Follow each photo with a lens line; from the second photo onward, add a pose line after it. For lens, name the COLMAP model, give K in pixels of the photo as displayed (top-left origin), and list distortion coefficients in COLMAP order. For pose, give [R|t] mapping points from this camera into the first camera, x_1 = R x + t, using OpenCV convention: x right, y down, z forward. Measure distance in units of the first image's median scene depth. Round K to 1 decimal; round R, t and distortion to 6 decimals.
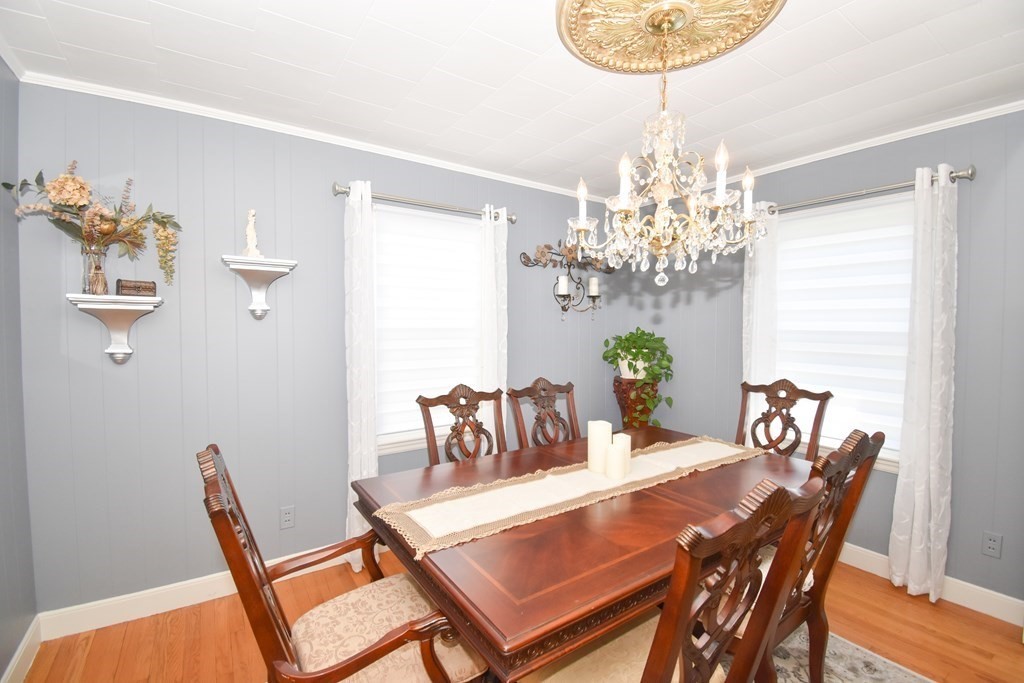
lens RADIAL K [[443.4, 0, 515.1], [0, 443.4, 335.0], [0, 0, 1]] dist [0.001093, -0.016207]
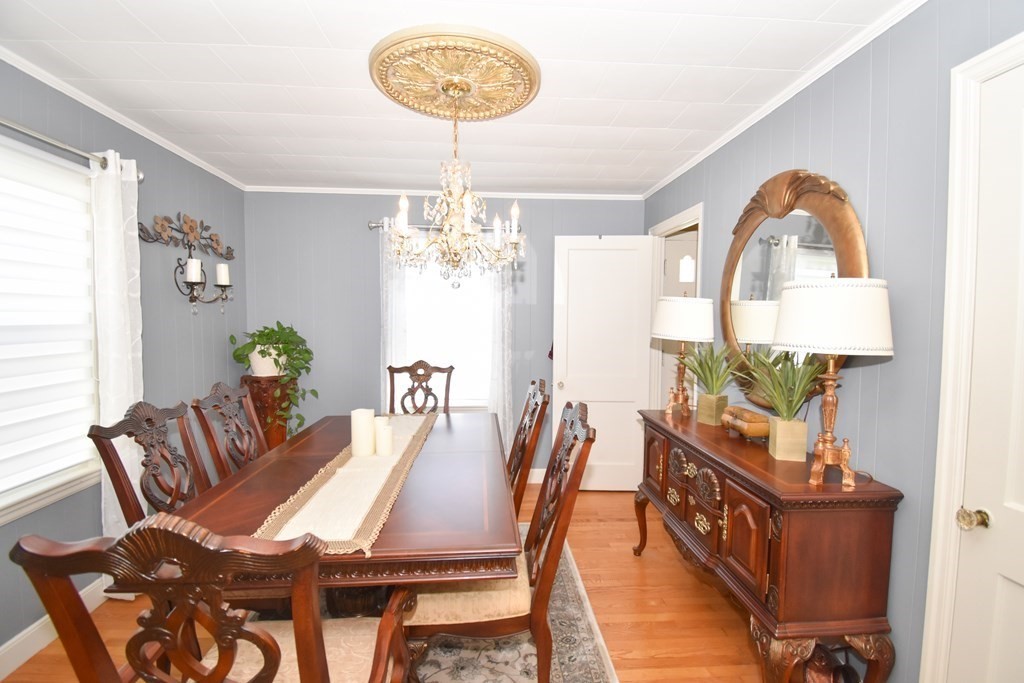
lens RADIAL K [[456.1, 0, 512.9], [0, 456.1, 337.8], [0, 0, 1]] dist [0.001135, -0.017362]
pose [[0.495542, -0.039411, 0.867689, -0.412627], [0.020415, 0.999223, 0.033726, -0.005748], [-0.868344, 0.001002, 0.495961, 0.093772]]
